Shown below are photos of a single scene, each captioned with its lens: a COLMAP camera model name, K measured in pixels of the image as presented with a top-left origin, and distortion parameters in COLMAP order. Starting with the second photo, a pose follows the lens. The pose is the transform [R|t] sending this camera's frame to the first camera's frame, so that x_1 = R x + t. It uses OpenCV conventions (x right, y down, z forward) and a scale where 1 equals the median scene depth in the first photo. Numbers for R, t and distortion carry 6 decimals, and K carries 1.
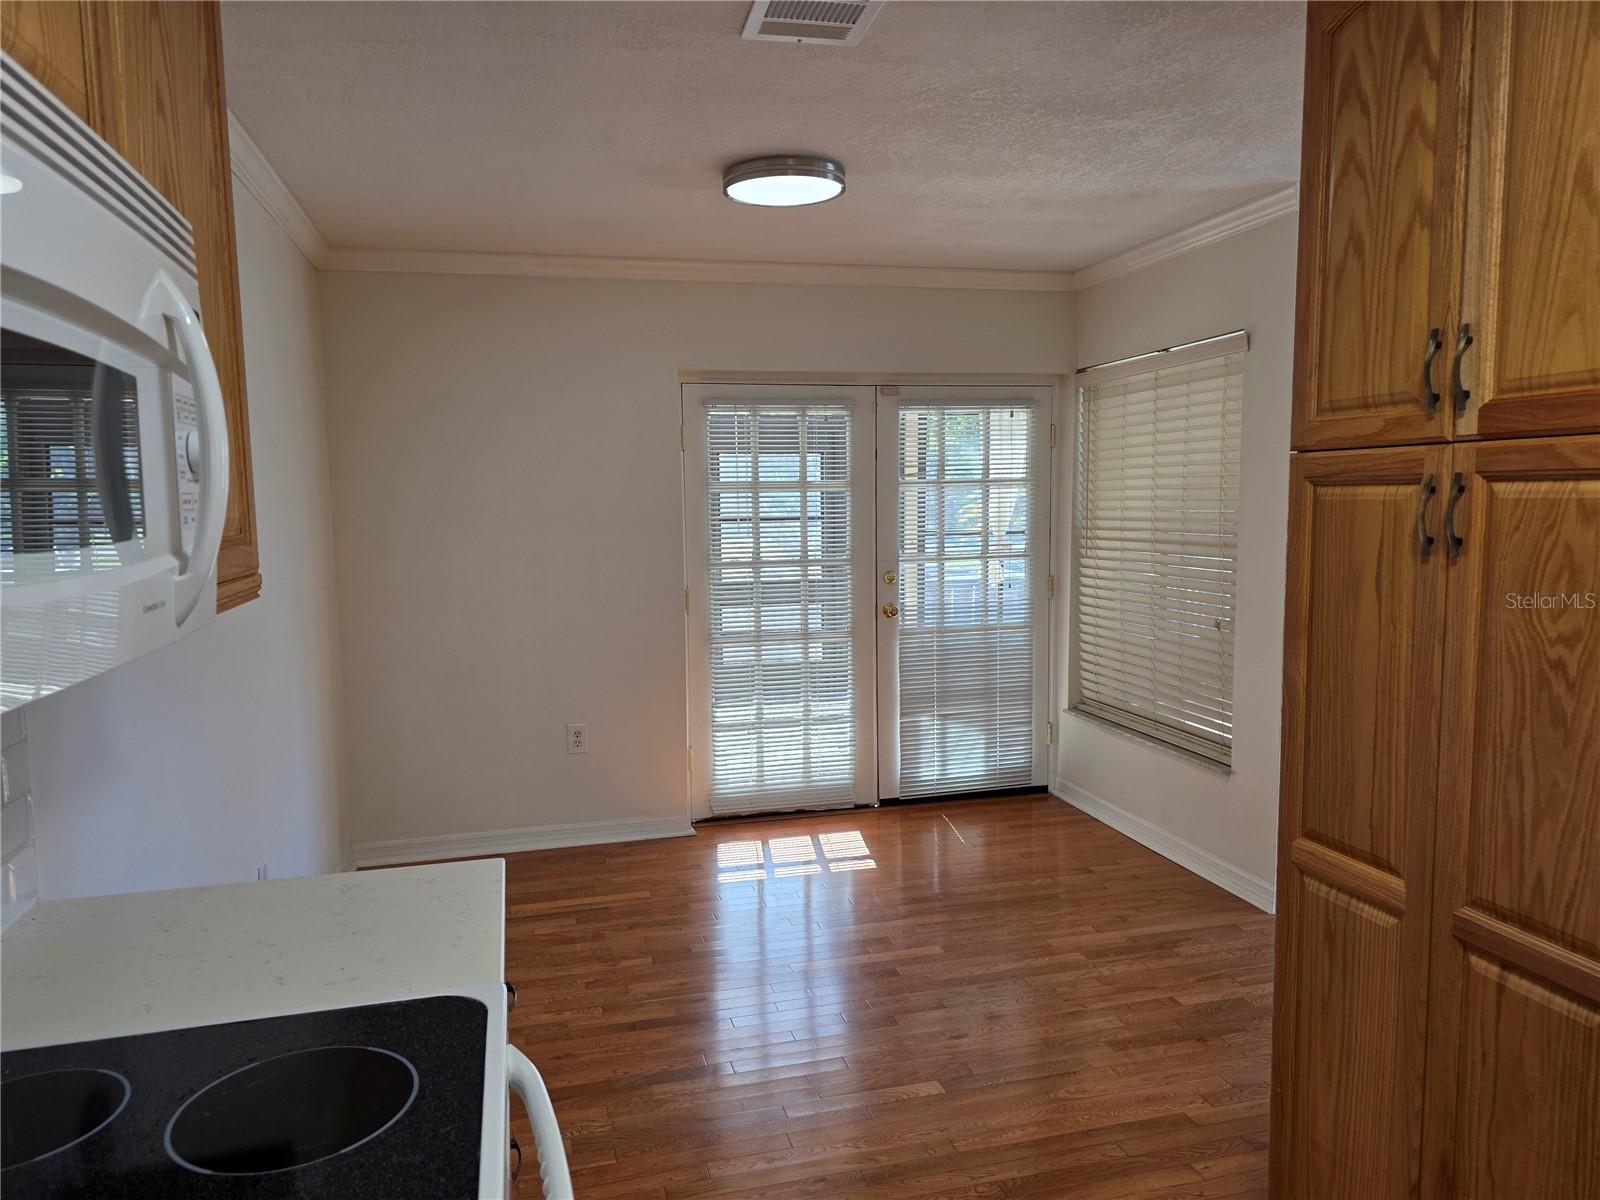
lens RADIAL K [[1075.5, 0, 793.8], [0, 1075.5, 605.9], [0, 0, 1]] dist [0.063845, -0.066068]
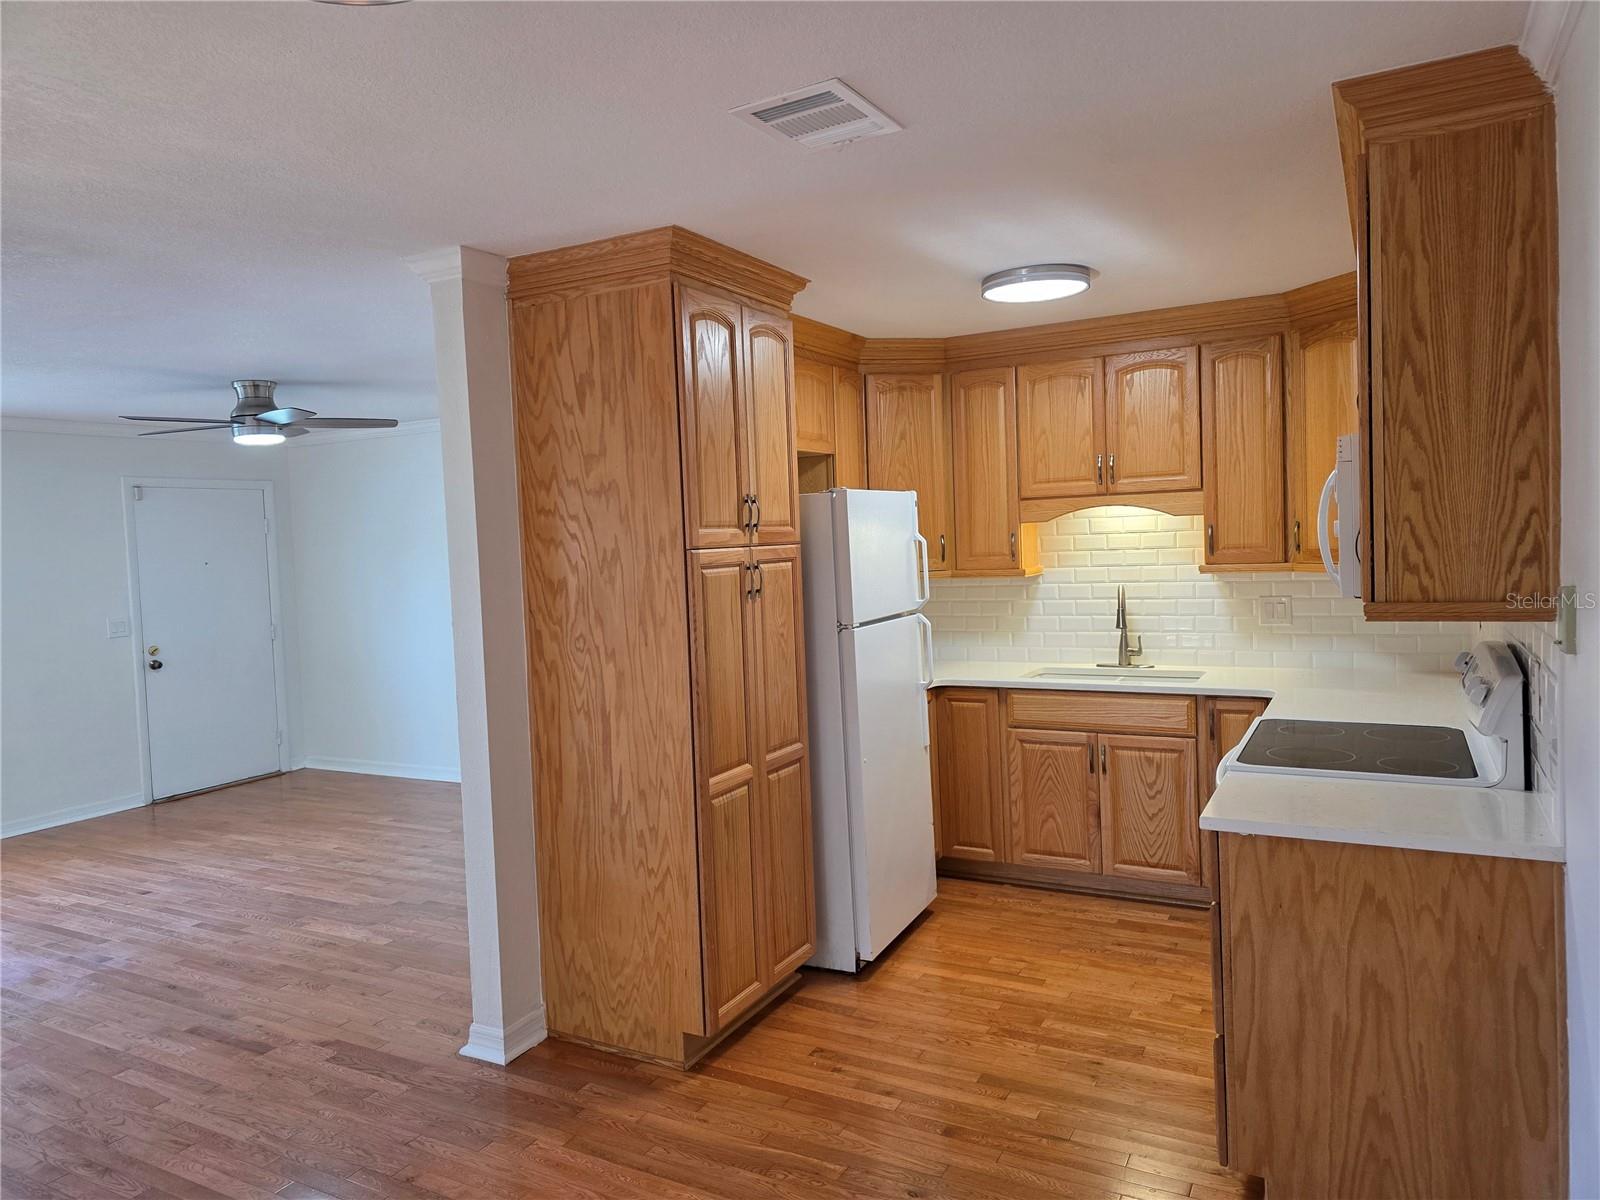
lens RADIAL K [[1074.5, 0, 785.3], [0, 1074.5, 588.2], [0, 0, 1]] dist [0.056925, -0.049299]
pose [[-0.717500, 0.002187, 0.696555, -0.900819], [0.114431, 0.986779, 0.114774, -0.296319], [-0.687094, 0.162058, -0.708264, 2.397241]]
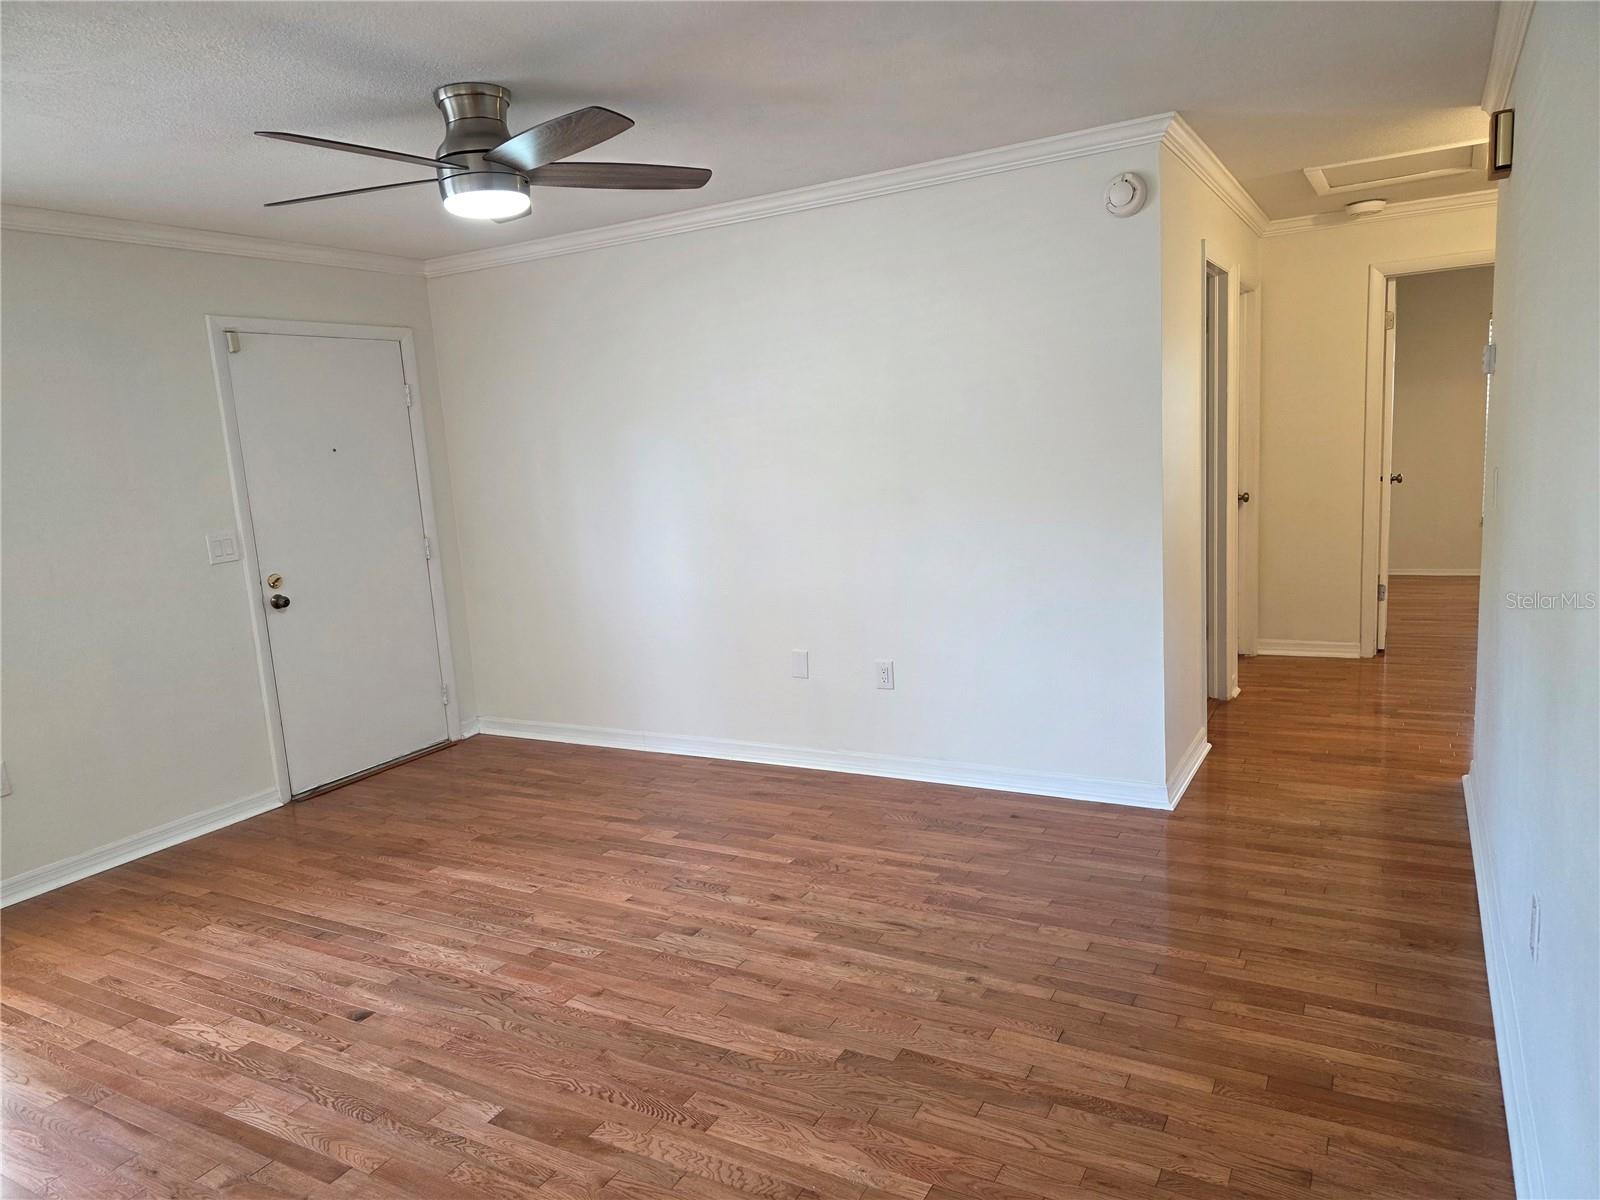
lens RADIAL K [[1073.8, 0, 781.7], [0, 1073.8, 611.5], [0, 0, 1]] dist [0.058810, -0.054291]
pose [[-0.705993, -0.062339, 0.705470, 0.882402], [0.141730, 0.963532, 0.226978, -0.231623], [-0.693893, 0.260231, -0.671411, 2.132628]]
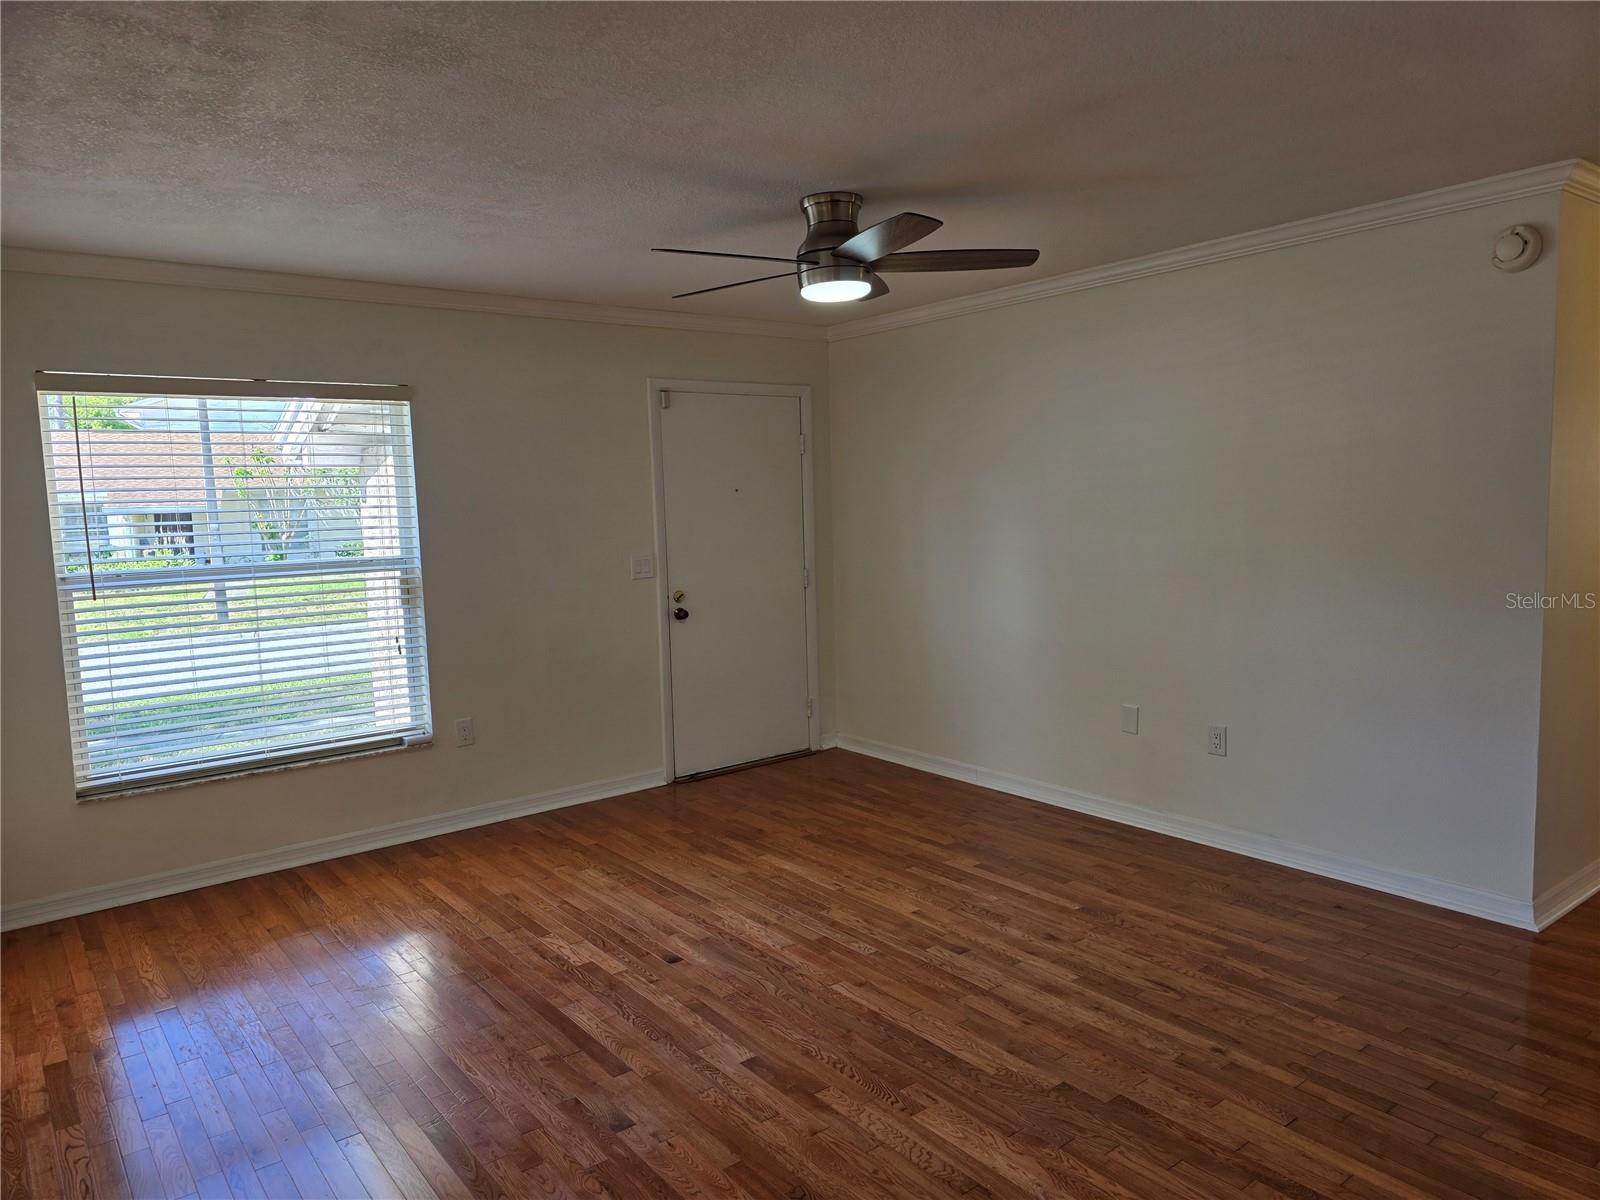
lens RADIAL K [[1075.5, 0, 793.8], [0, 1075.5, 605.9], [0, 0, 1]] dist [0.063845, -0.066068]
pose [[-0.386047, -0.078697, 0.919116, 0.580121], [0.123662, 0.982946, 0.136103, -0.236308], [-0.914153, 0.166202, -0.369732, 2.045036]]
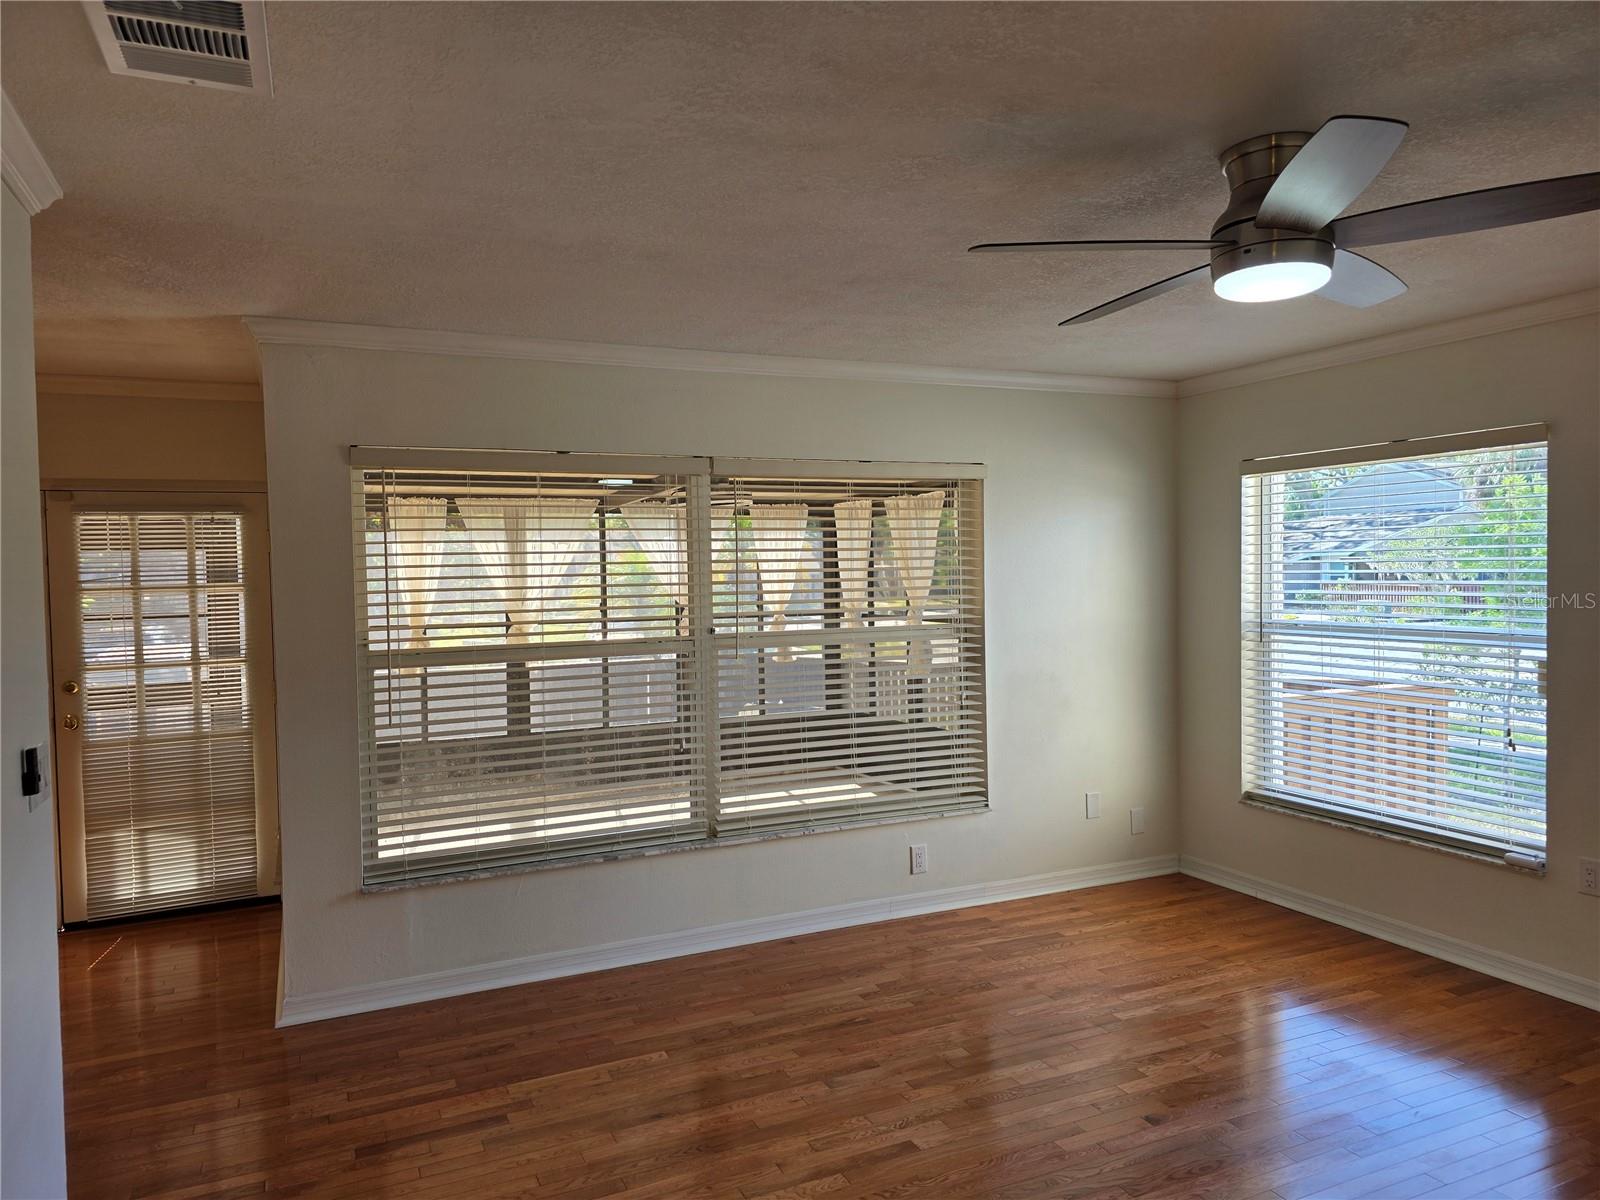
lens RADIAL K [[1069.6, 0, 774.7], [0, 1069.6, 610.9], [0, 0, 1]] dist [0.086204, -0.096240]
pose [[0.987543, -0.019546, 0.156128, 1.675391], [0.029532, 0.997645, -0.061898, -0.049846], [-0.154551, 0.065738, 0.985795, -0.170849]]
